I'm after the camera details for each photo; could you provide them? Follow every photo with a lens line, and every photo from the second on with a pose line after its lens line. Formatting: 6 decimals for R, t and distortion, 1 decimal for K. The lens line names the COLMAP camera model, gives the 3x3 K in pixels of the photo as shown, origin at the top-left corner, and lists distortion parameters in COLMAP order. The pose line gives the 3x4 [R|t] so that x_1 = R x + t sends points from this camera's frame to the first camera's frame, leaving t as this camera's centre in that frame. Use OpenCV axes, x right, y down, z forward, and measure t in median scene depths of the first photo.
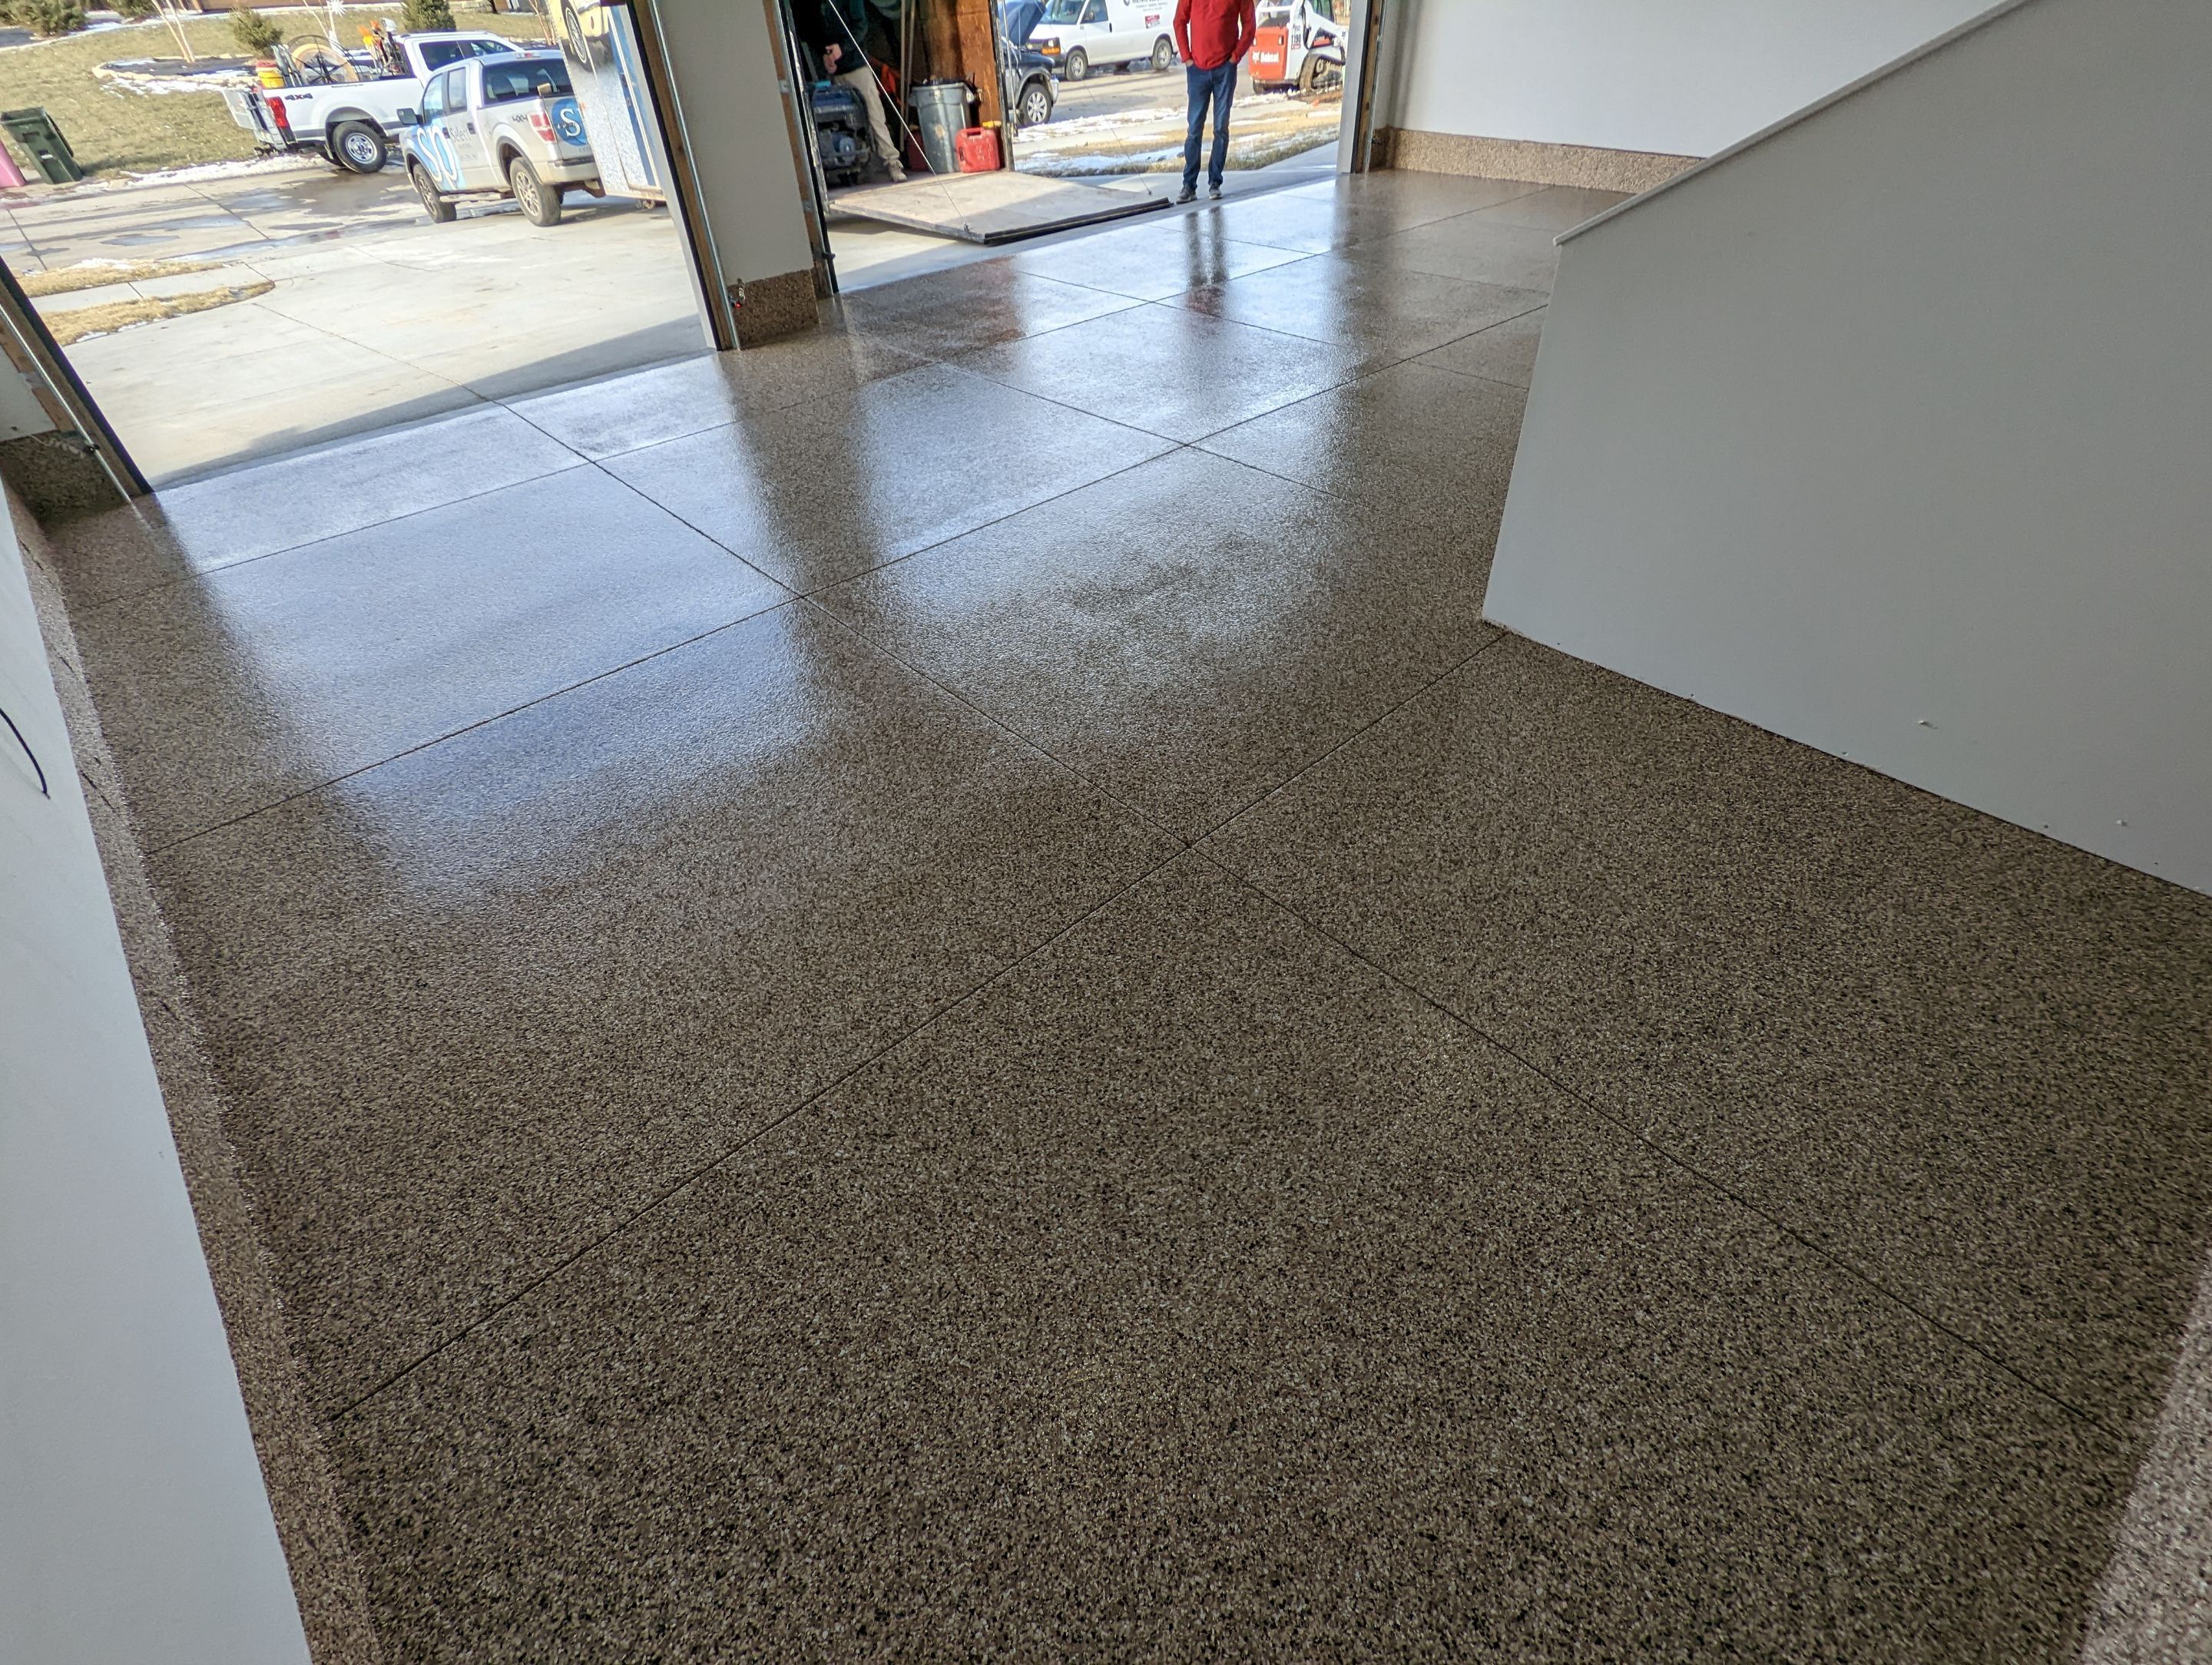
lens RADIAL K [[1050.2, 0, 1112.6], [0, 1050.2, 834.4], [0, 0, 1]] dist [-0.002404, 0.001310]
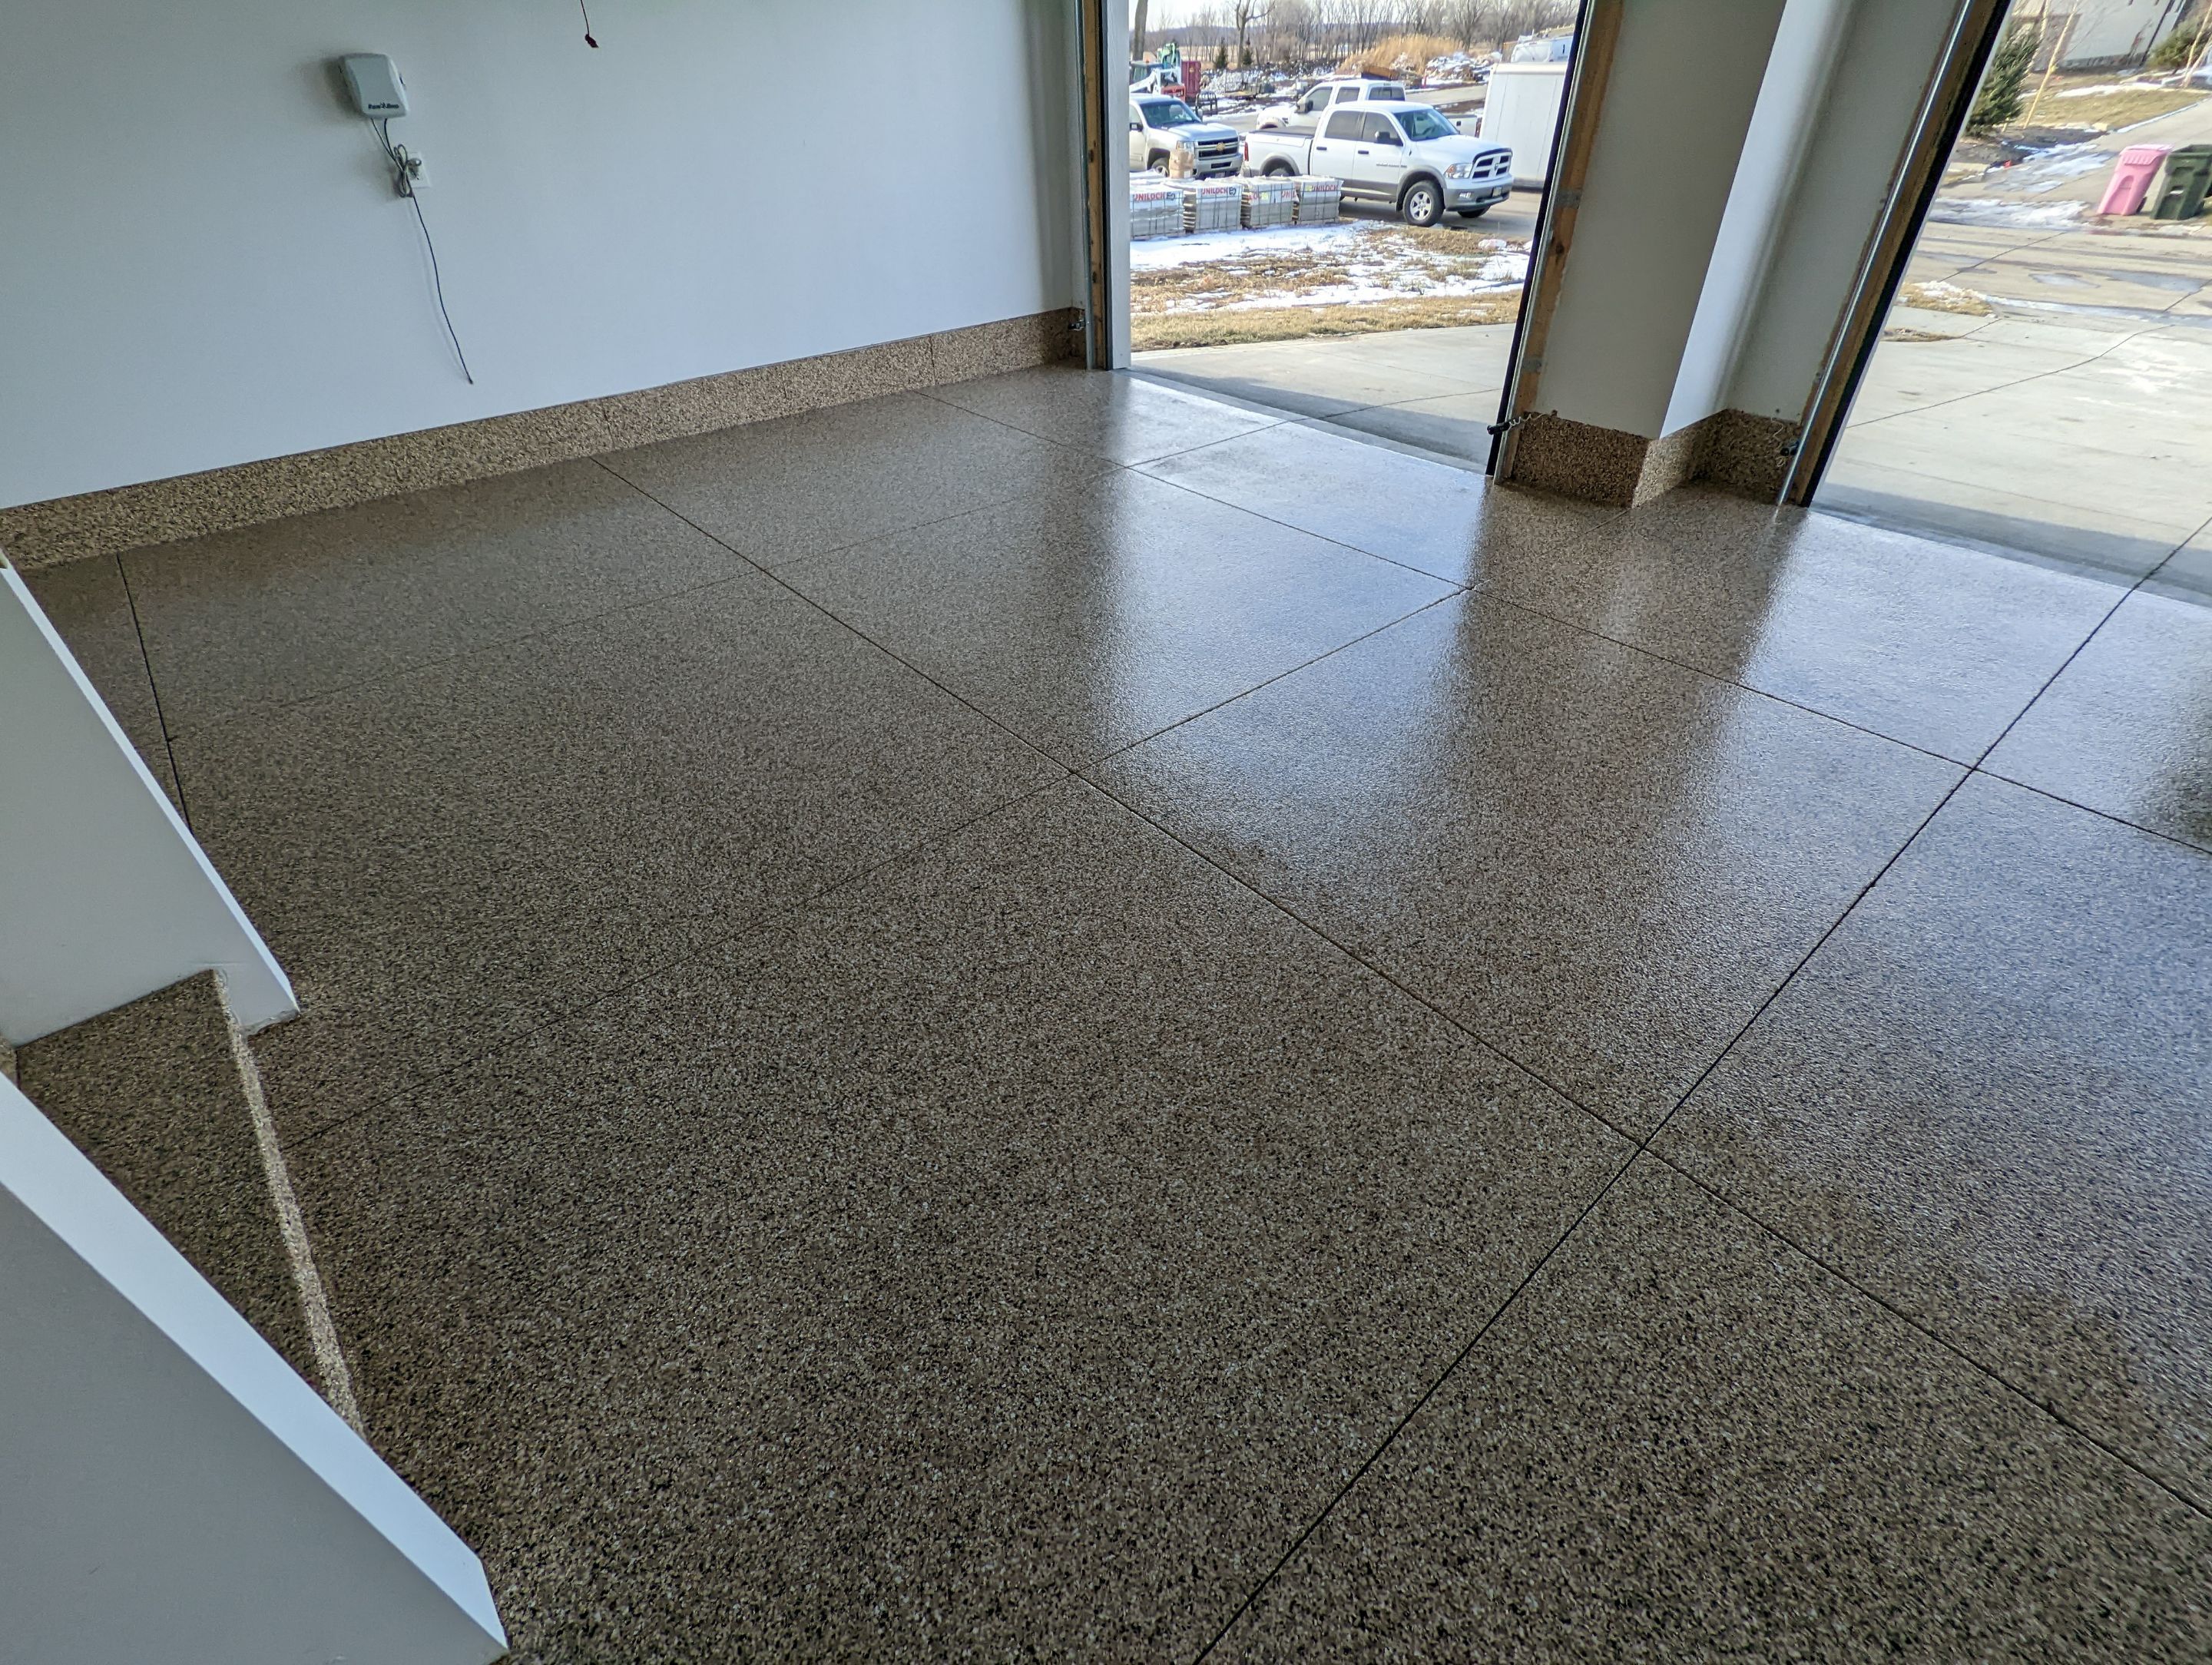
lens RADIAL K [[1050.2, 0, 1118.3], [0, 1050.2, 831.7], [0, 0, 1]] dist [-0.002404, 0.001310]
pose [[-0.031408, 0.623614, -0.781101, 0.423800], [-0.639815, 0.587846, 0.495050, -0.494831], [0.767887, 0.515308, 0.380535, 0.586387]]
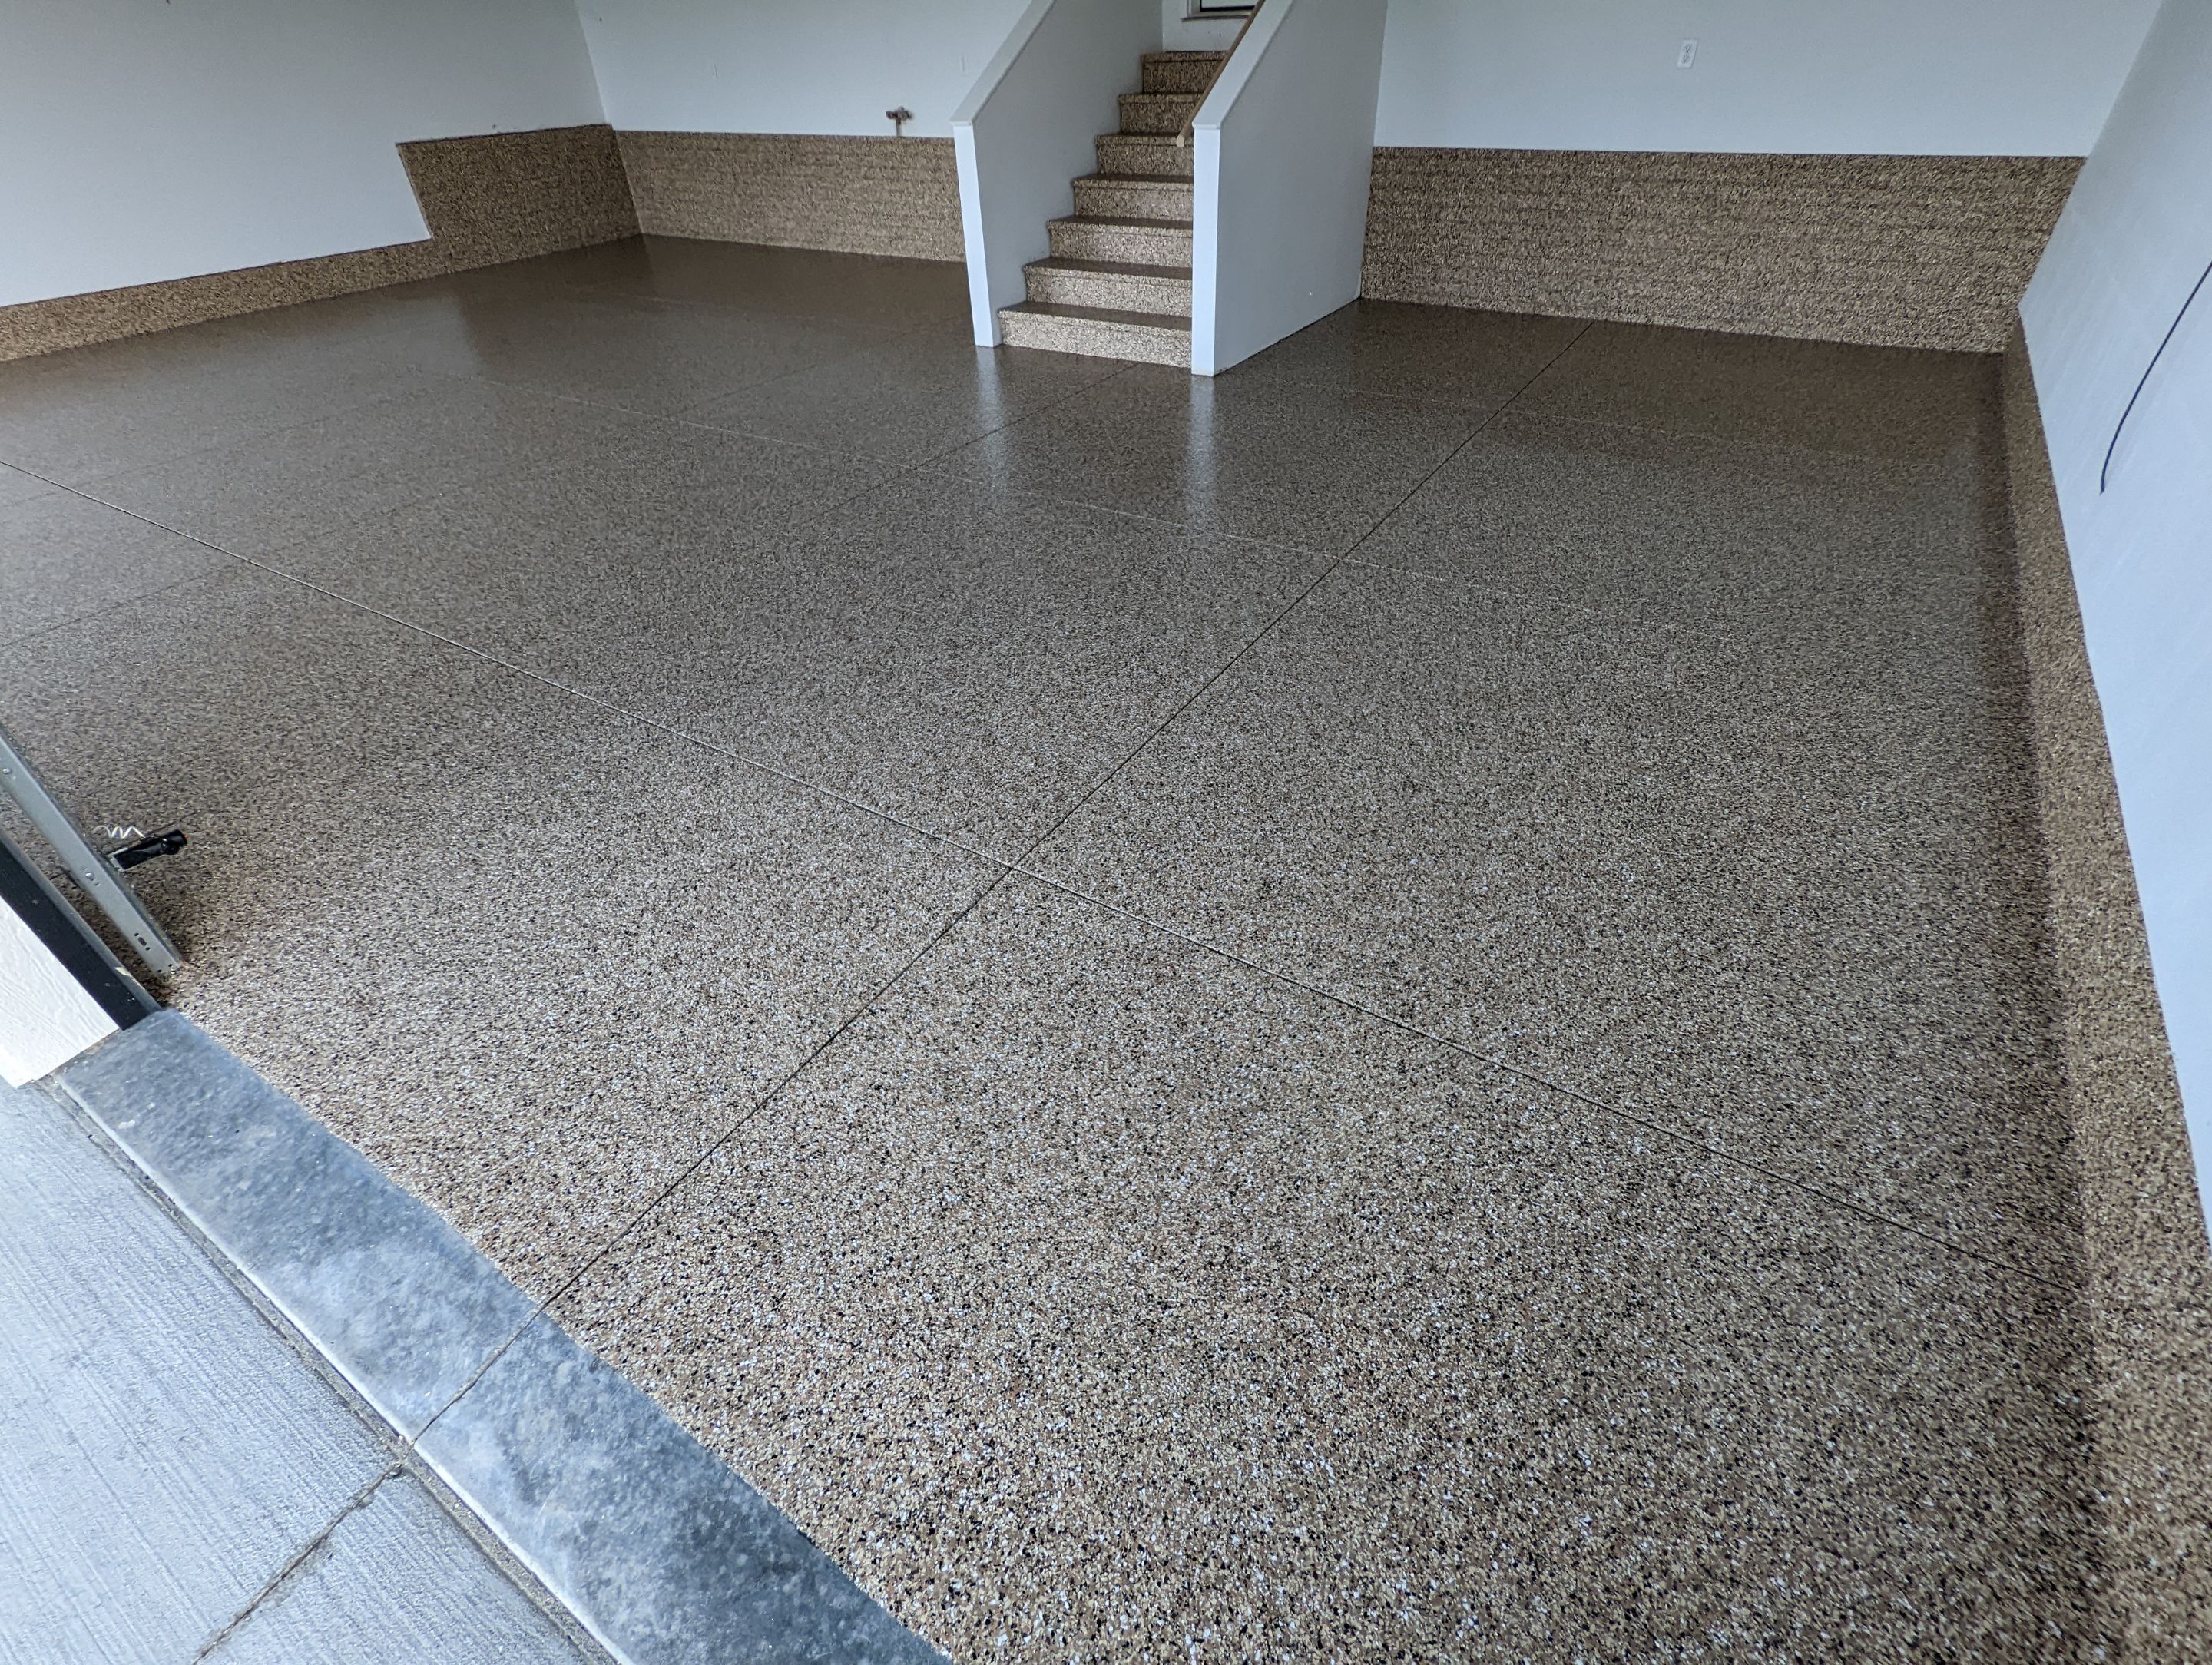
lens RADIAL K [[1050.2, 0, 1107.2], [0, 1050.2, 827.2], [0, 0, 1]] dist [-0.002404, 0.001310]
pose [[-0.248359, -0.557367, 0.792250, -0.674397], [0.655123, 0.505810, 0.561222, -0.457955], [-0.713535, 0.658406, 0.239521, 0.630398]]
